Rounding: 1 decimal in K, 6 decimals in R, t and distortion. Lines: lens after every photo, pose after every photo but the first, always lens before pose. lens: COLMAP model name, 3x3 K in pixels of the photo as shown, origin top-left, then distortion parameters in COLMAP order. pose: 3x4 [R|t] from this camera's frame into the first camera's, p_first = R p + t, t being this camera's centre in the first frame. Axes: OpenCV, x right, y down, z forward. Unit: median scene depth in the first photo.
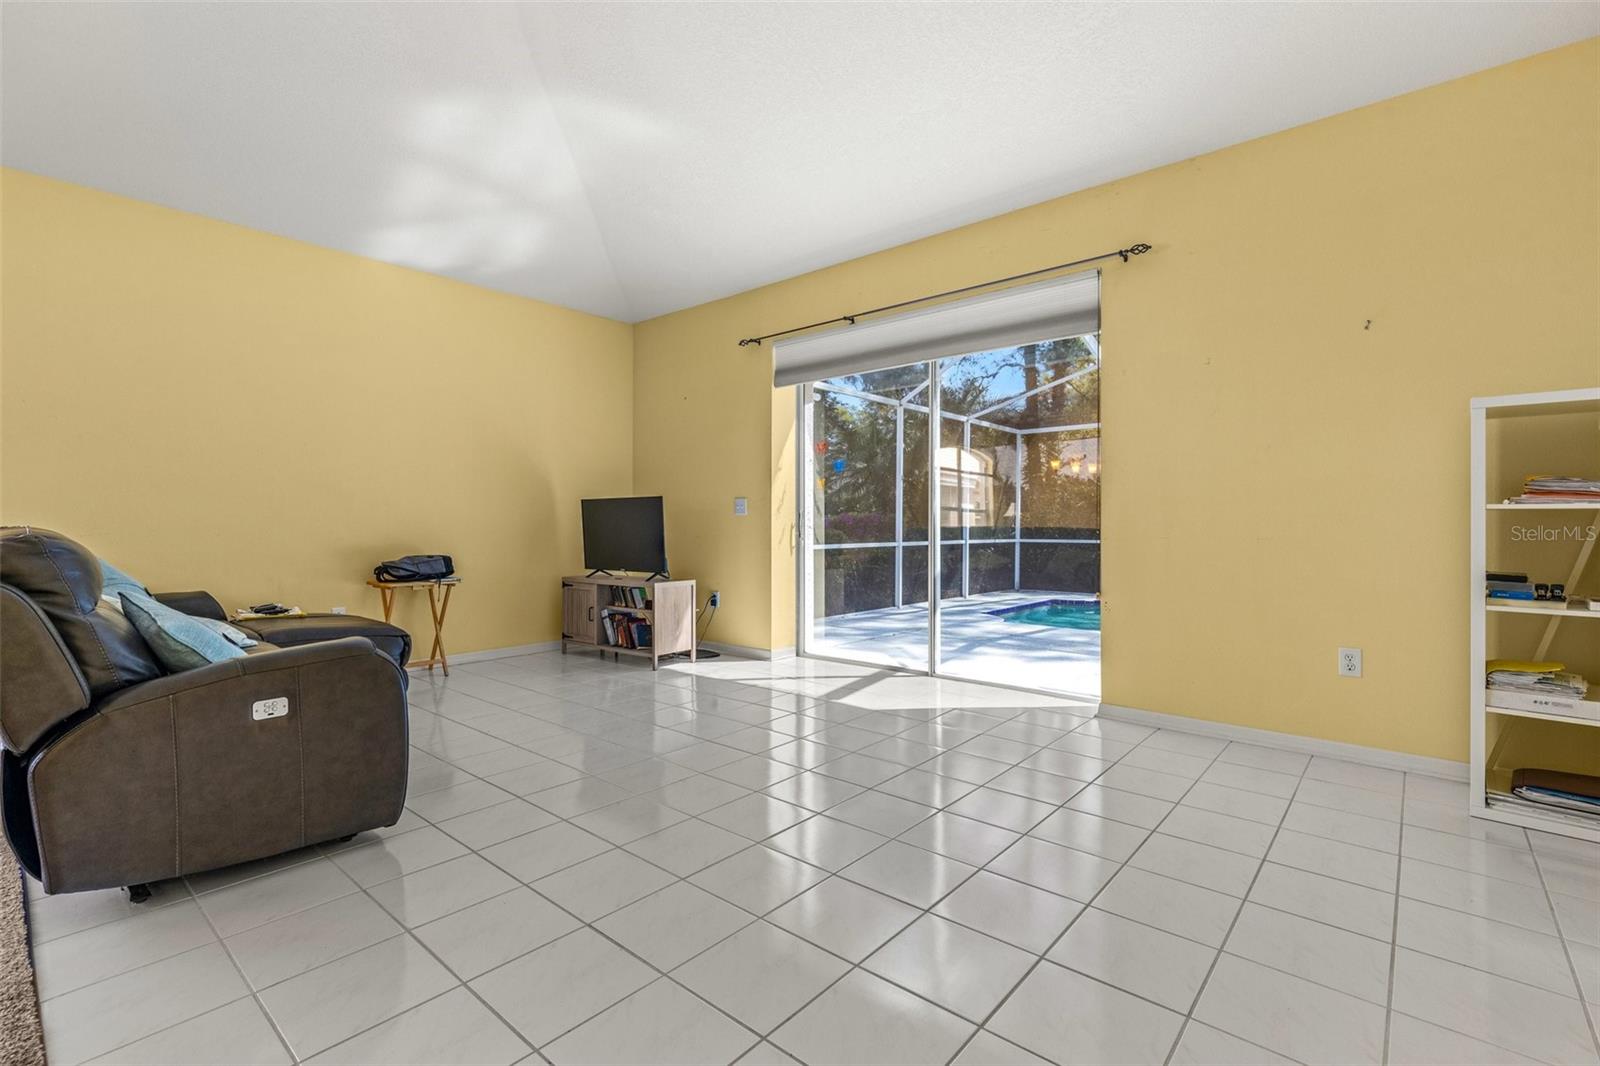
lens RADIAL K [[717.0, 0, 797.2], [0, 717.0, 523.0], [0, 0, 1]] dist [0.007047, 0.000264]
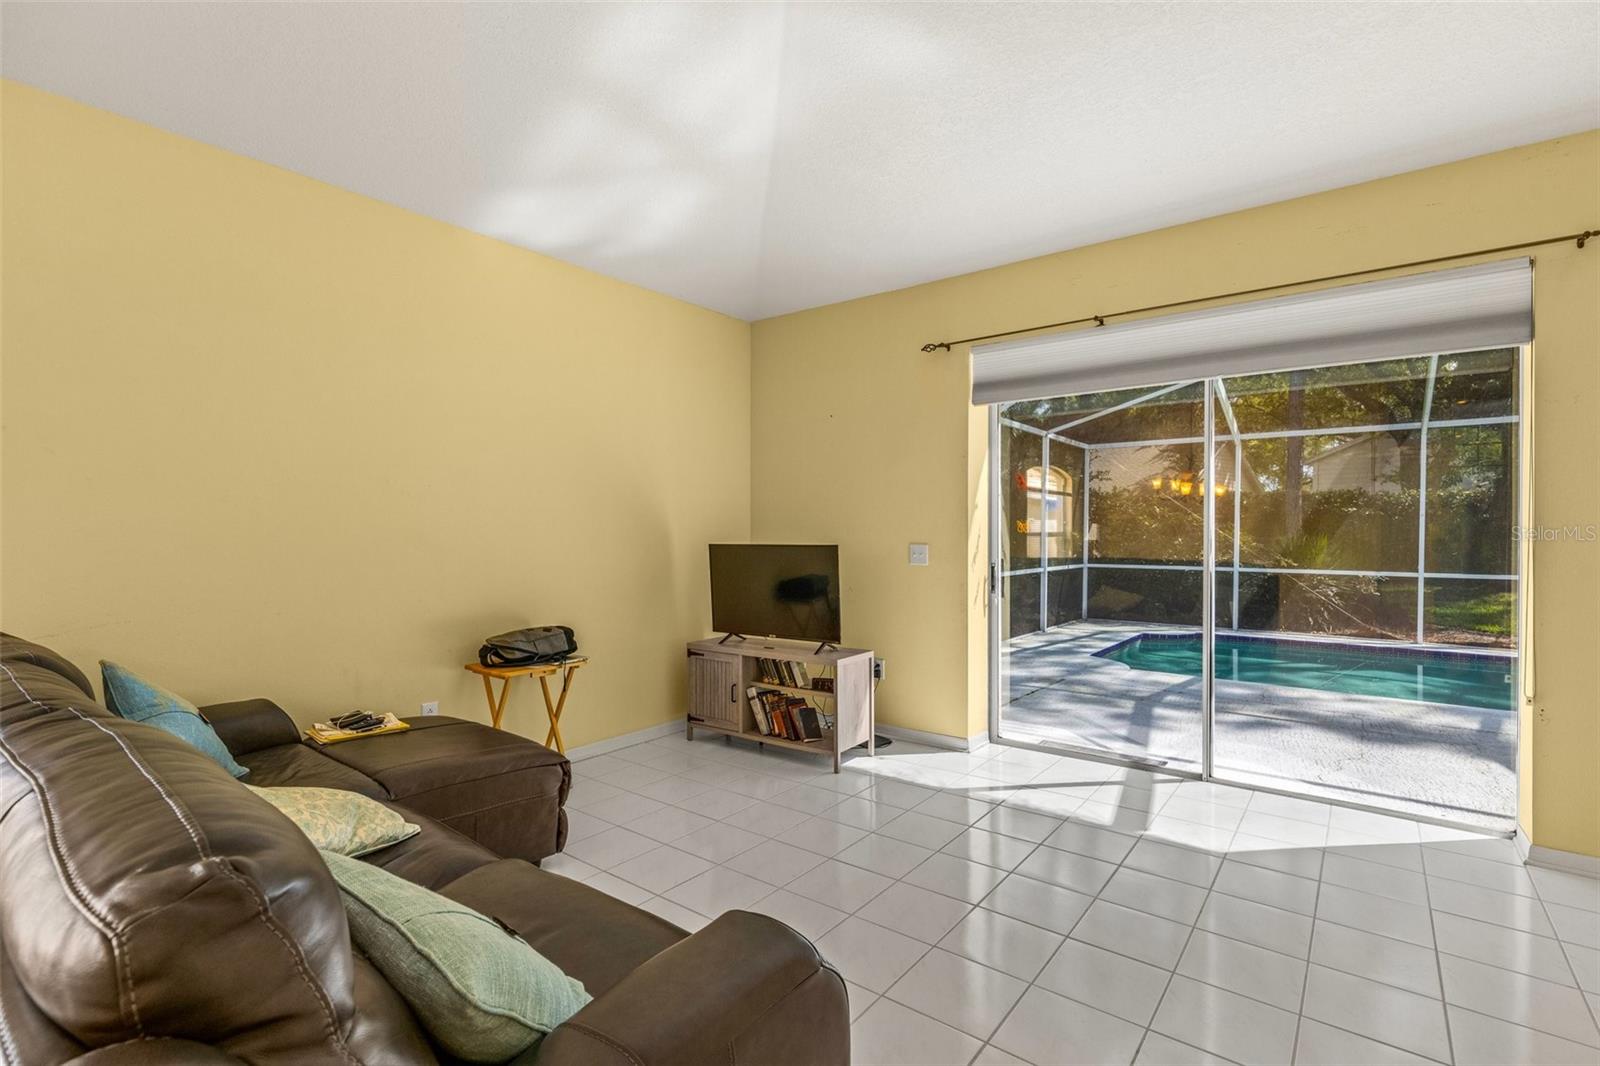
lens RADIAL K [[742.5, 0, 803.9], [0, 742.5, 524.0], [0, 0, 1]] dist [0.002620, 0.000694]
pose [[0.998744, 0.000333, 0.050113, -0.266276], [0.000131, 0.999957, -0.009255, -0.052773], [-0.050114, 0.009250, 0.998701, 0.199544]]
